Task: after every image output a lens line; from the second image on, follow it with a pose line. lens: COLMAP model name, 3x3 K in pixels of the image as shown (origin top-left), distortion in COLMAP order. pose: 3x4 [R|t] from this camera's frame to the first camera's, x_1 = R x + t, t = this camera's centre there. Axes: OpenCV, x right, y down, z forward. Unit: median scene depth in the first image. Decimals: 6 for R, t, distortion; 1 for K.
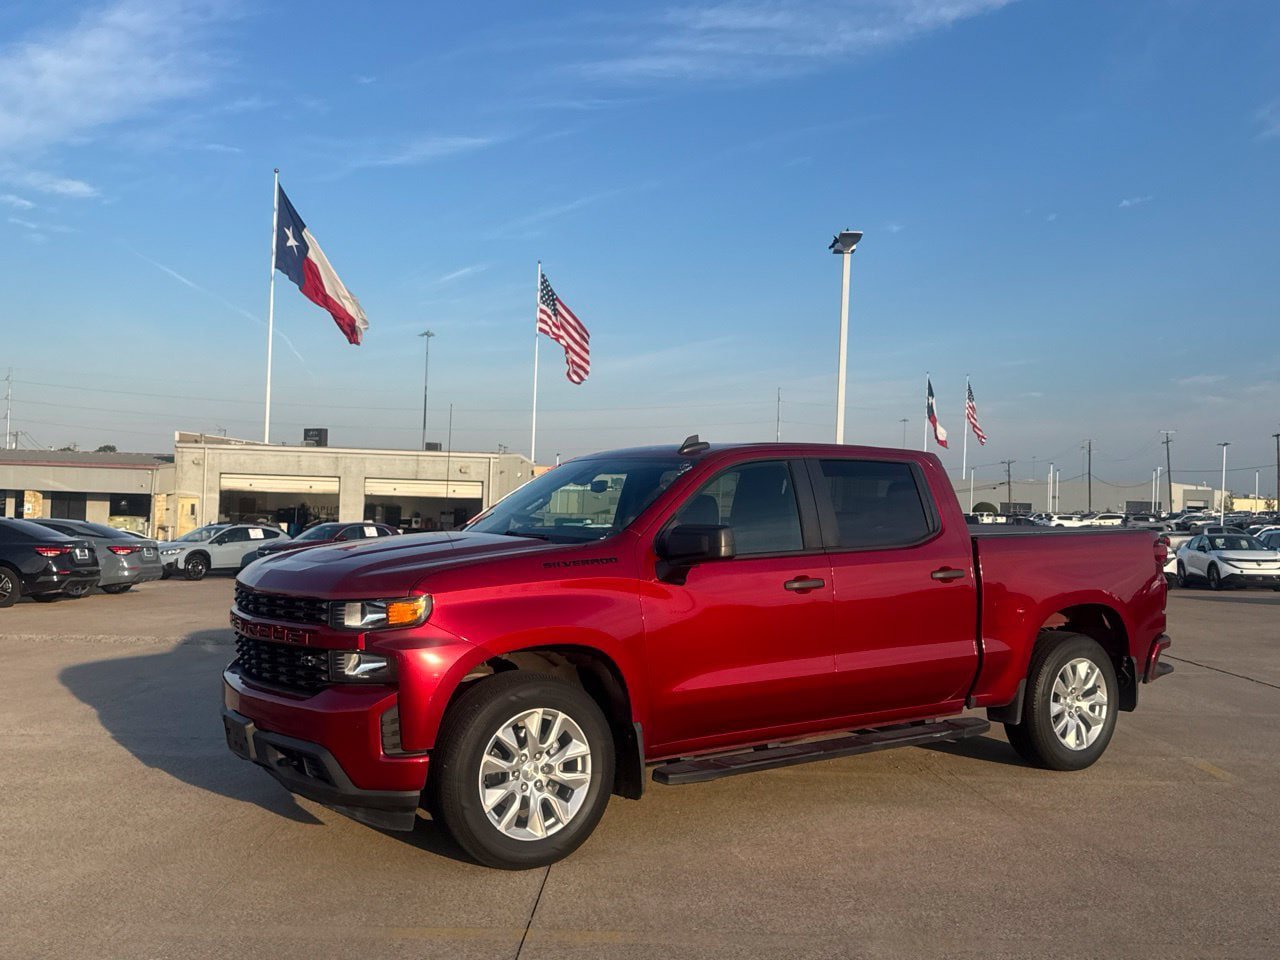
lens RADIAL K [[1200.3, 0, 632.0], [0, 1200.3, 481.2], [0, 0, 1]] dist [0.208774, -0.472438]
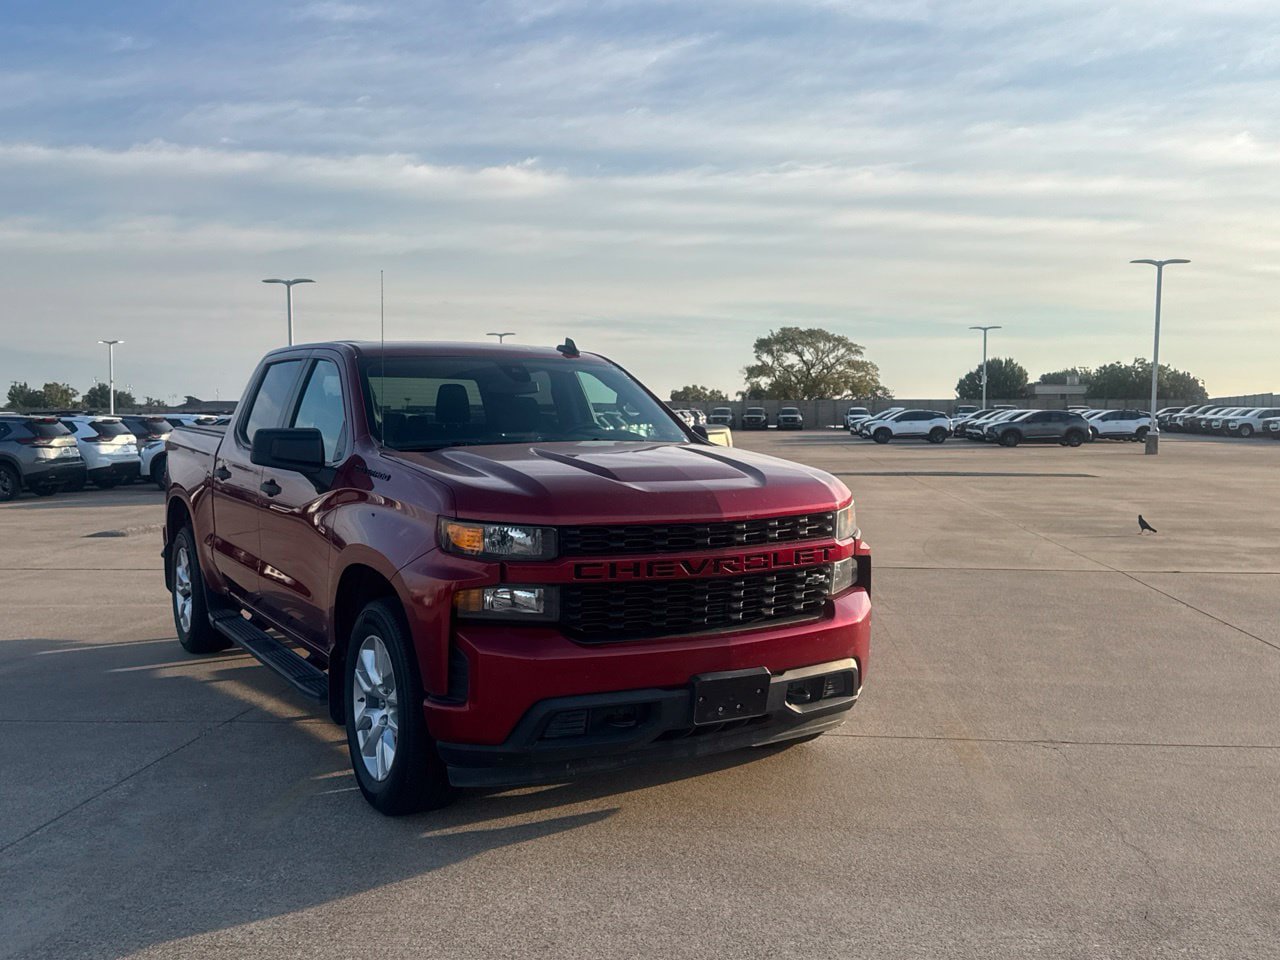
lens RADIAL K [[1200.3, 0, 632.0], [0, 1200.3, 481.2], [0, 0, 1]] dist [0.208774, -0.472438]
pose [[0.083341, -0.068854, 0.994140, -0.818728], [-0.015819, 0.997393, 0.070405, 0.007903], [-0.996396, -0.021594, 0.082034, 0.739672]]
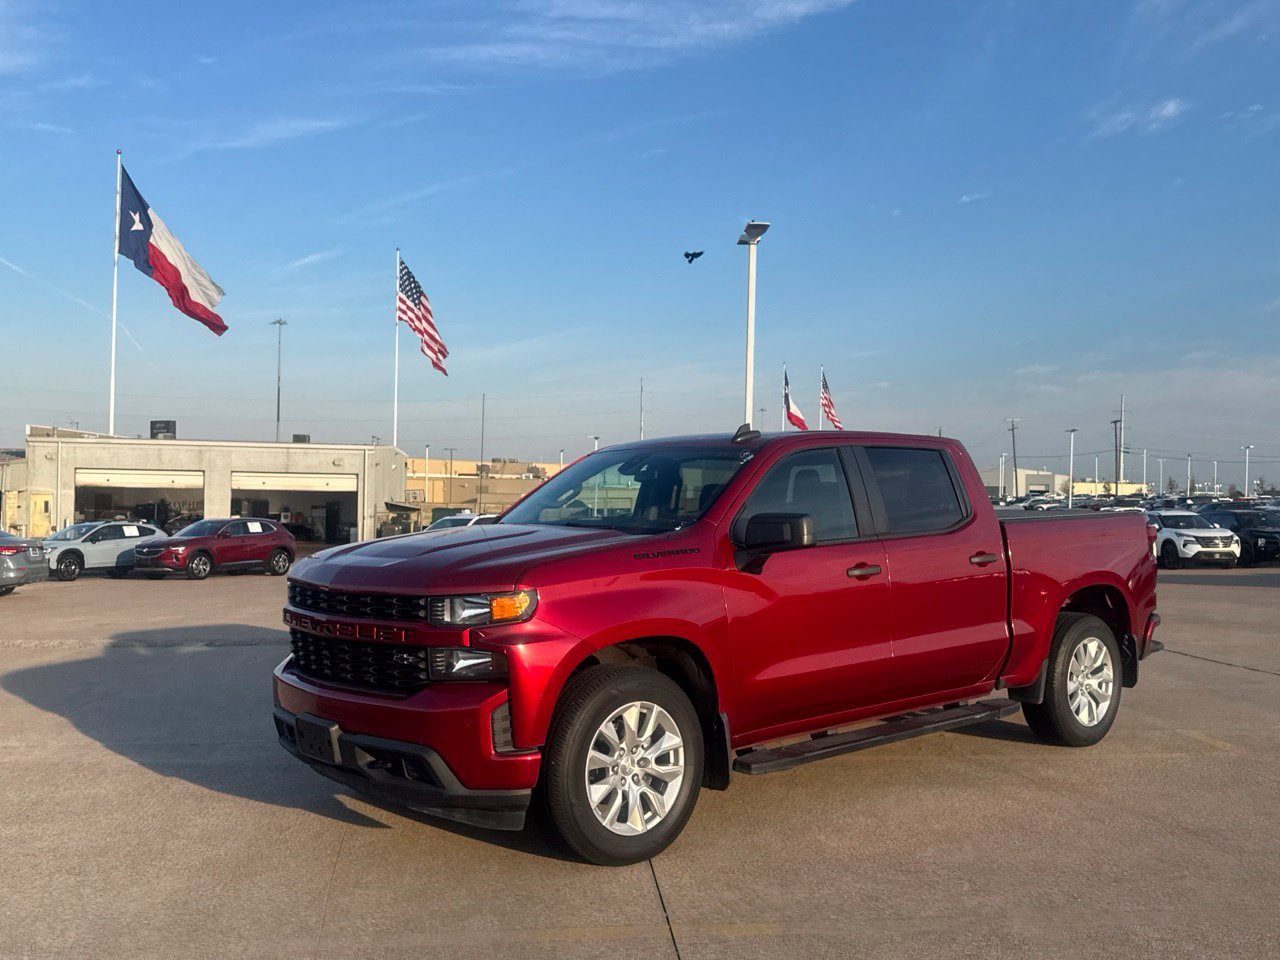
lens RADIAL K [[1200.3, 0, 632.0], [0, 1200.3, 481.2], [0, 0, 1]] dist [0.208774, -0.472438]
pose [[0.993672, -0.011448, 0.111732, -0.132792], [0.010556, 0.999908, 0.008571, -0.000217], [-0.111820, -0.007337, 0.993701, 0.015957]]
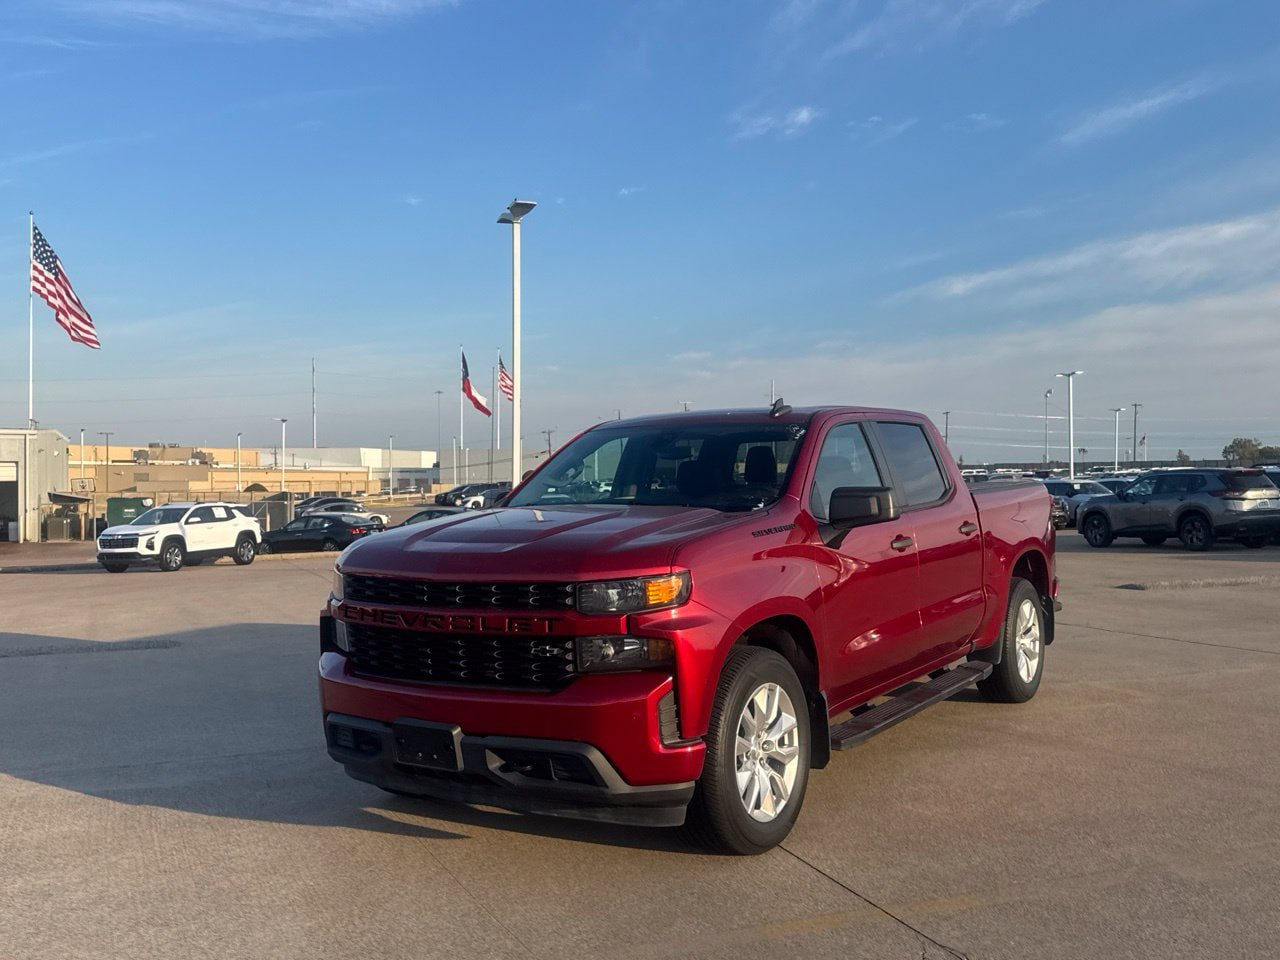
lens RADIAL K [[1200.3, 0, 632.0], [0, 1200.3, 481.2], [0, 0, 1]] dist [0.208774, -0.472438]
pose [[0.929615, -0.030616, 0.367257, -0.366222], [0.022154, 0.999384, 0.027237, -0.000033], [-0.367864, -0.017184, 0.929721, 0.108233]]
